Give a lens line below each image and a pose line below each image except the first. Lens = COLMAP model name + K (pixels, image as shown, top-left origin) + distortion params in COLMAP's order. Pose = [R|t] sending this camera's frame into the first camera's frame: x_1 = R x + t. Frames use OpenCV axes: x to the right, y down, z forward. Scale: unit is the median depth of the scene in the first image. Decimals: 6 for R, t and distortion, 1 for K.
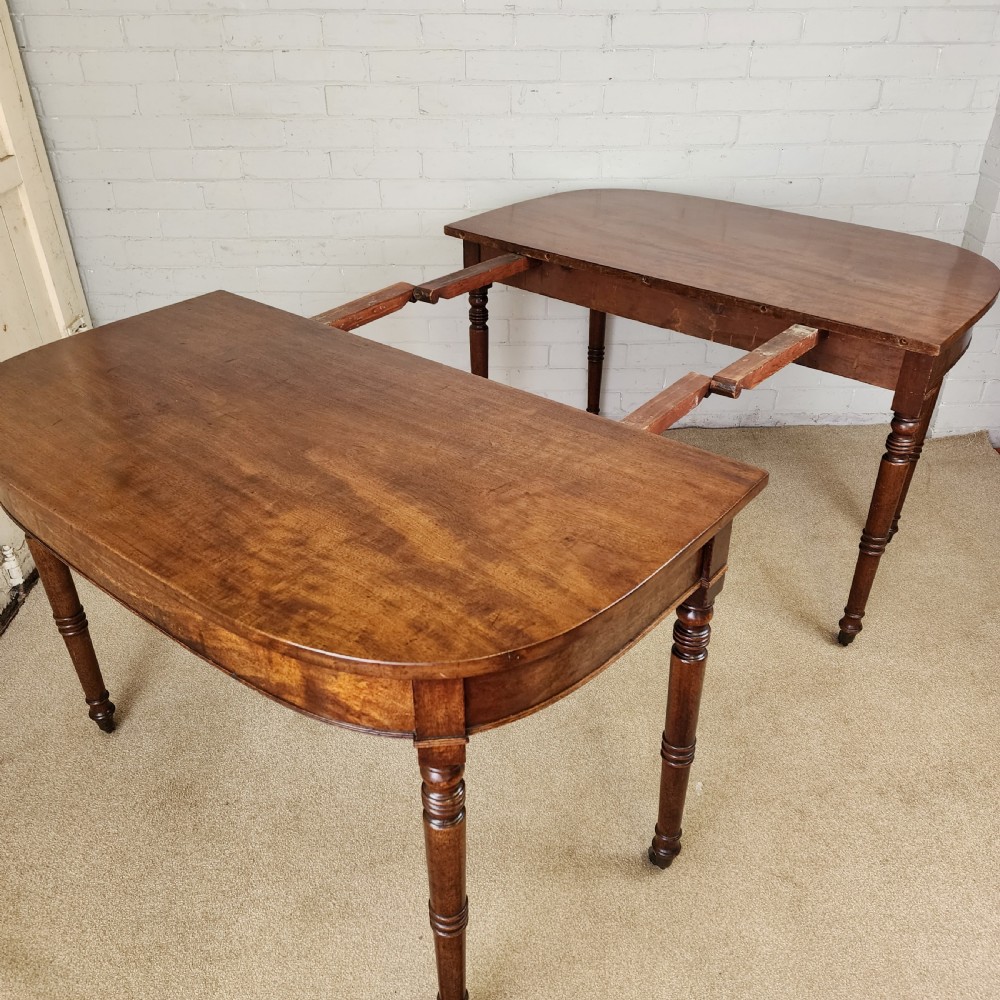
lens RADIAL K [[915.0, 0, 494.1], [0, 915.0, 498.7], [0, 0, 1]] dist [0.026928, 0.000000]
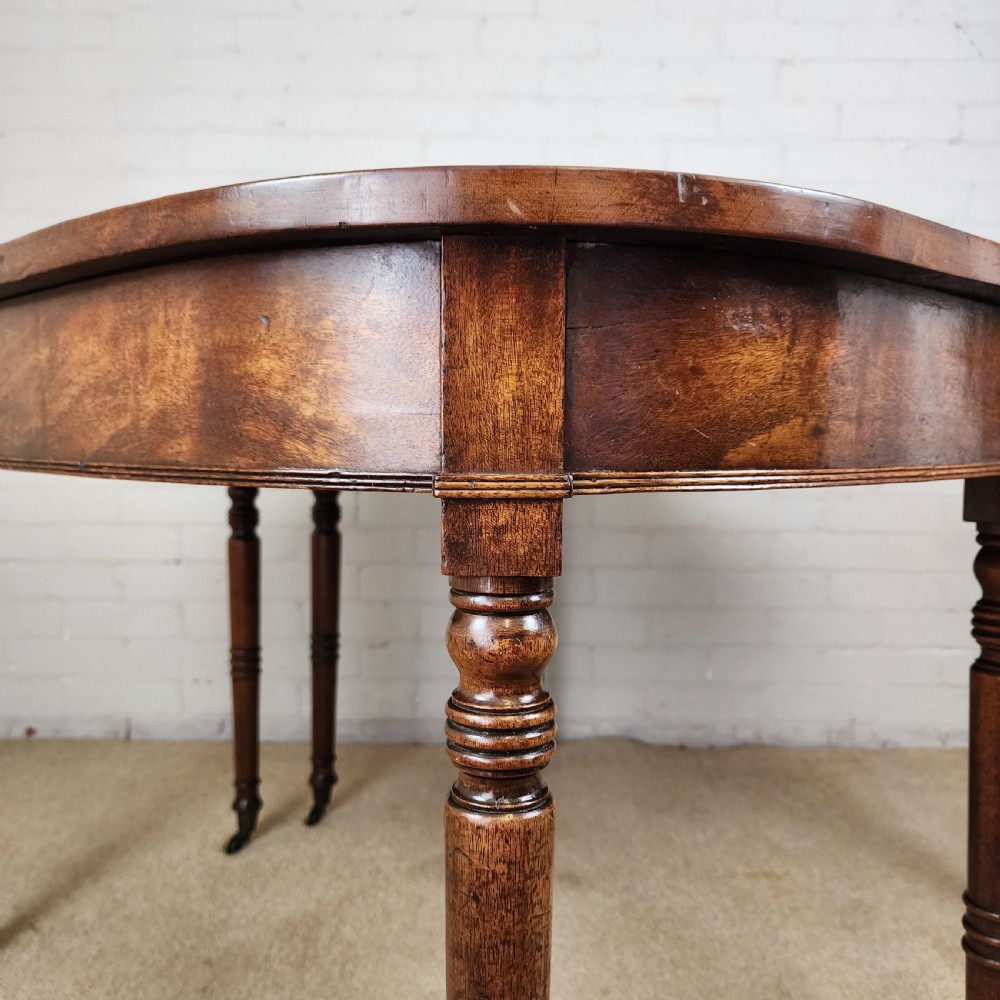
lens RADIAL K [[915.0, 0, 483.9], [0, 915.0, 501.7], [0, 0, 1]] dist [0.026928, 0.000000]
pose [[0.993138, 0.017983, -0.115555, -0.017479], [-0.069834, 0.883782, -0.462658, 0.401422], [0.093806, 0.467553, 0.878974, 0.582659]]
